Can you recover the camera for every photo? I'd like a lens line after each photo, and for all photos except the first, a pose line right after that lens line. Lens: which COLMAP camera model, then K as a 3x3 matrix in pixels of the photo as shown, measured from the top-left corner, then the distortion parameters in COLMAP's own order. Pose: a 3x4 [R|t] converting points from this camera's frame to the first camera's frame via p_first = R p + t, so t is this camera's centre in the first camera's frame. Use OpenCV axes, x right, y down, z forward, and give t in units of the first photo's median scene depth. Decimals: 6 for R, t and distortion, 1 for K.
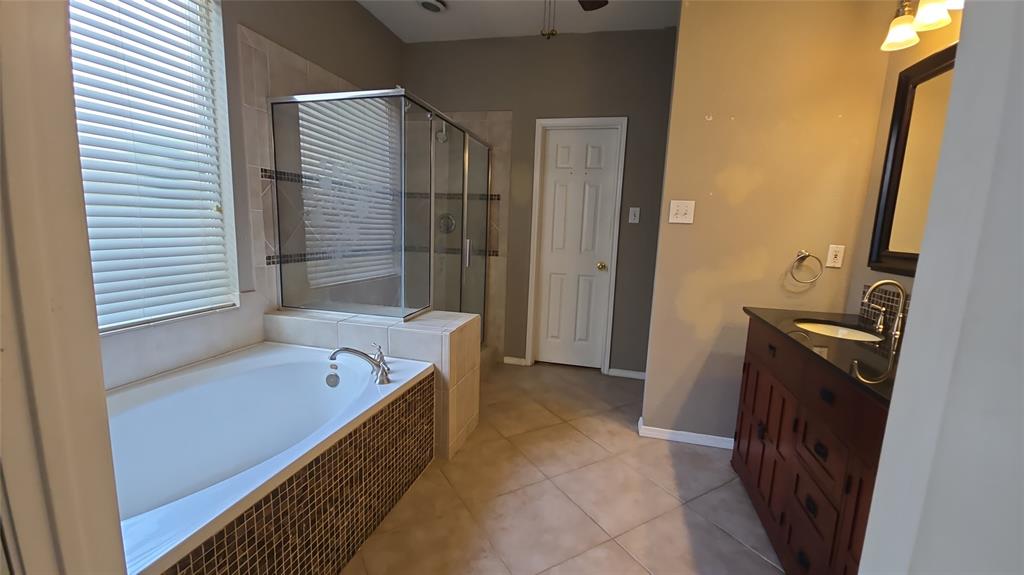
lens RADIAL K [[418.9, 0, 516.5], [0, 418.9, 292.4], [0, 0, 1]] dist [0.011926, -0.008653]
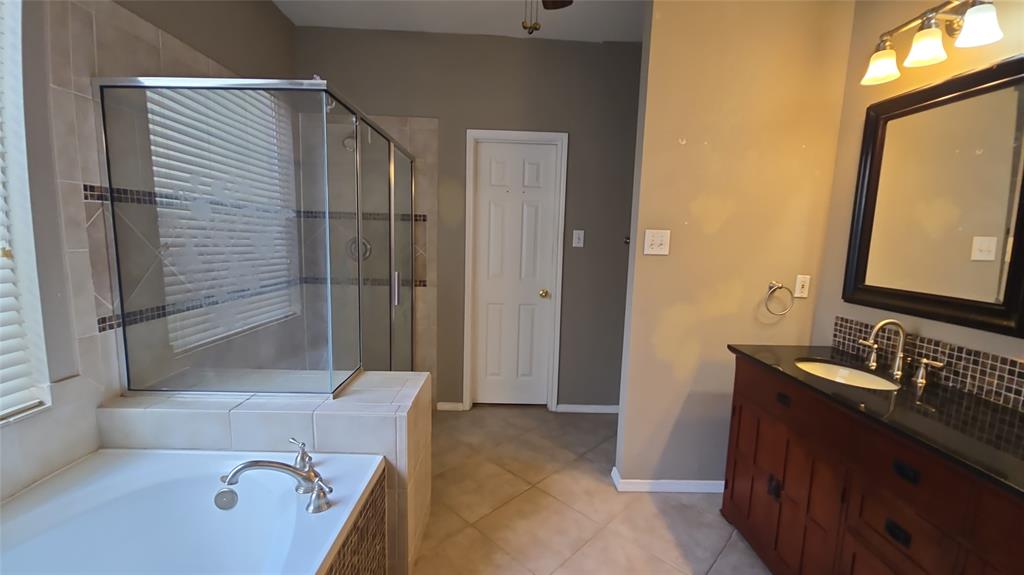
lens RADIAL K [[418.9, 0, 517.8], [0, 418.9, 292.2], [0, 0, 1]] dist [0.011926, -0.008653]
pose [[0.964203, -0.044546, 0.261397, -0.137849], [0.049092, 0.998735, -0.010885, -0.088020], [-0.260581, 0.023328, 0.965170, 0.202785]]
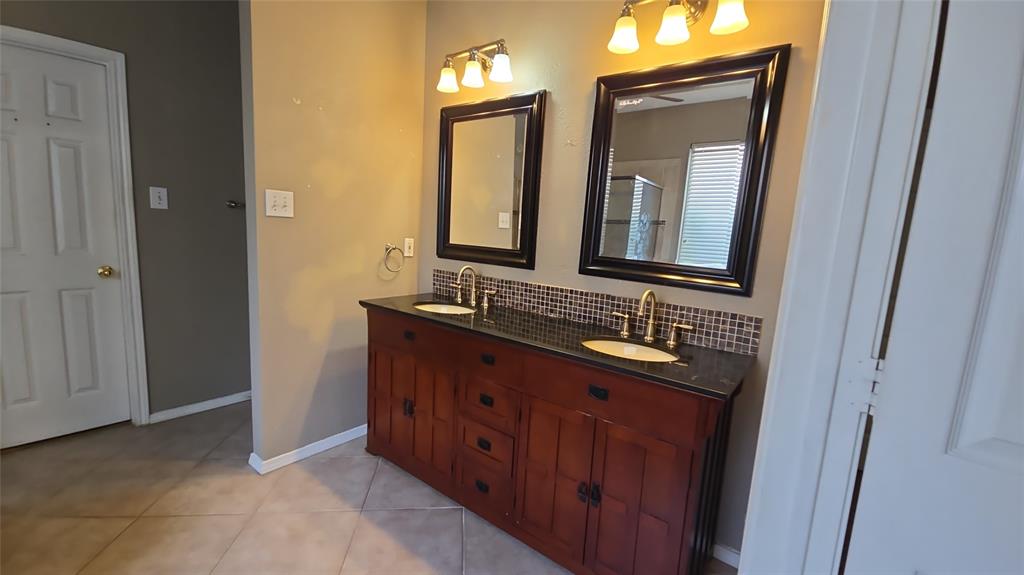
lens RADIAL K [[418.9, 0, 518.2], [0, 418.9, 292.0], [0, 0, 1]] dist [0.011926, -0.008653]
pose [[0.400370, -0.142979, 0.905130, -0.217805], [0.103925, 0.988464, 0.110173, -0.055475], [-0.910441, 0.049956, 0.410611, 0.203425]]
